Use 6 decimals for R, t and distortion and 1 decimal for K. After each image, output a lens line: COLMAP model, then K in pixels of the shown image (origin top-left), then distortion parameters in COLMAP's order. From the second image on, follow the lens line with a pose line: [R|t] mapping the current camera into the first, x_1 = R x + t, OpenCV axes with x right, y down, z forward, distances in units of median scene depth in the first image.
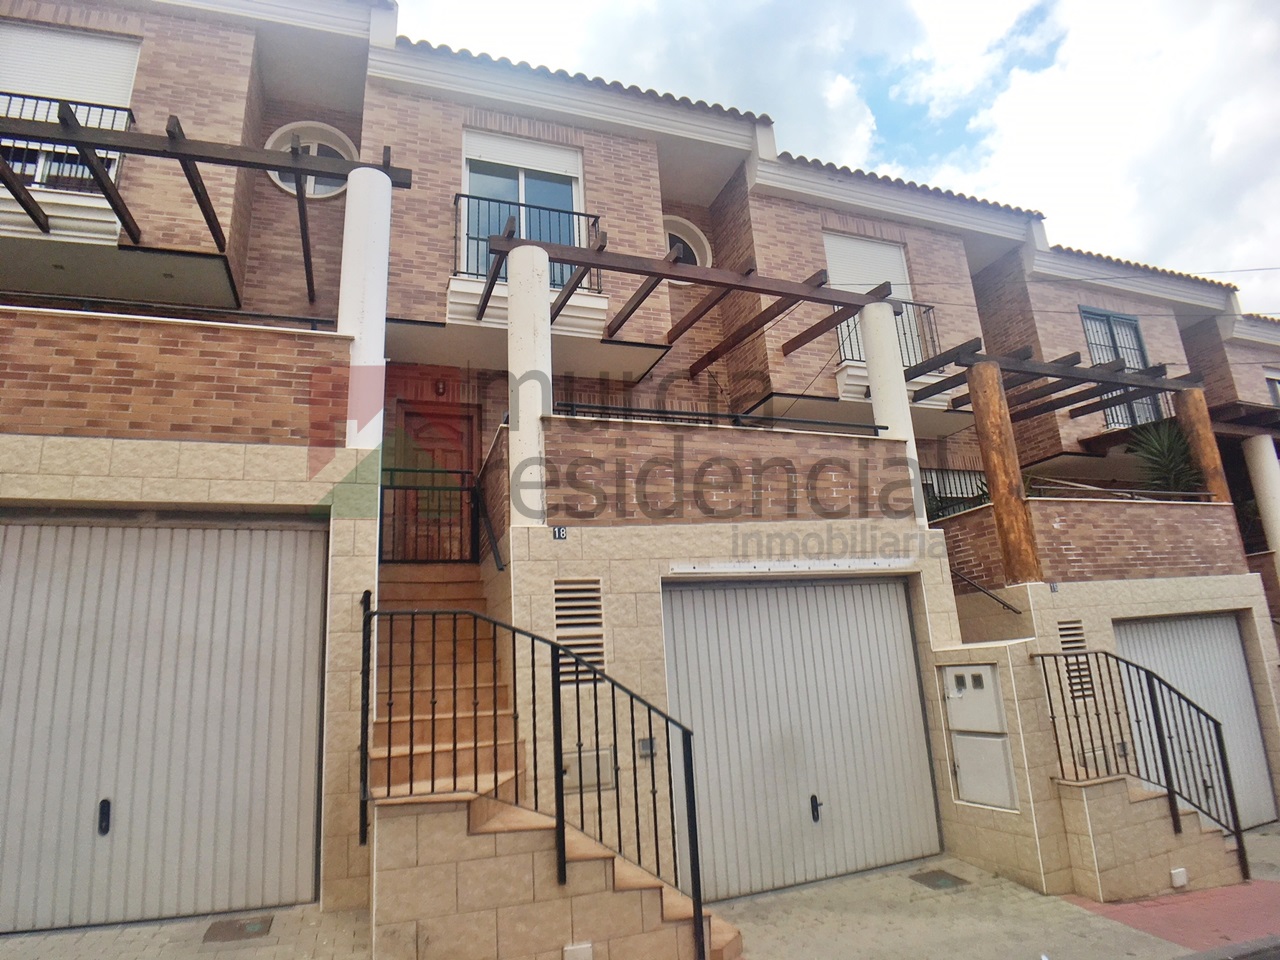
lens RADIAL K [[728.2, 0, 640.0], [0, 728.2, 480.0], [0, 0, 1]] dist [-0.071630, 0.003569]
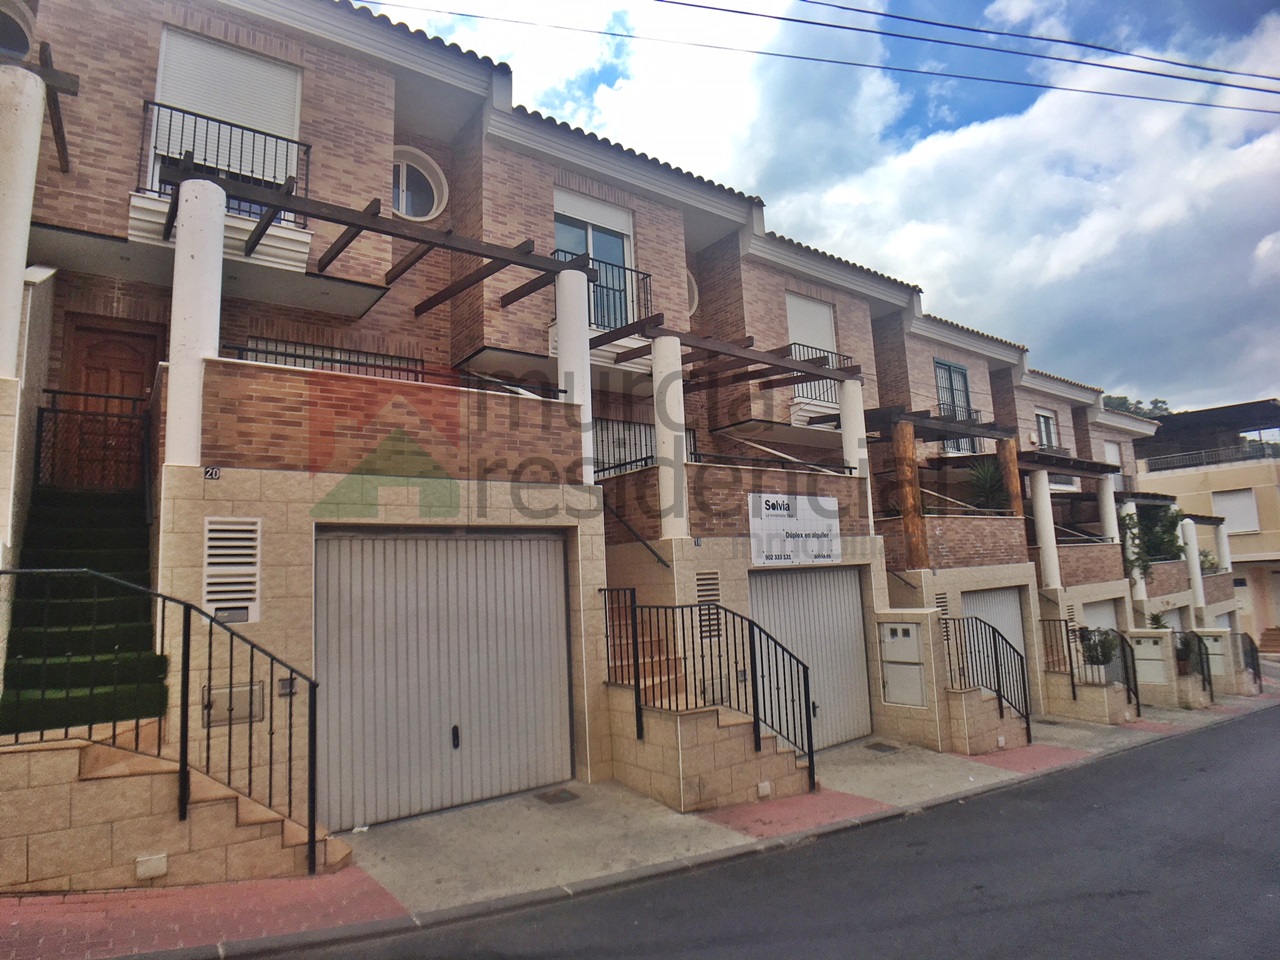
lens RADIAL K [[728.2, 0, 640.0], [0, 728.2, 480.0], [0, 0, 1]] dist [-0.071630, 0.003569]
pose [[0.953752, 0.054664, 0.295581, -0.527193], [-0.085240, 0.992145, 0.091558, -0.143673], [-0.288255, -0.112519, 0.950920, -0.317124]]
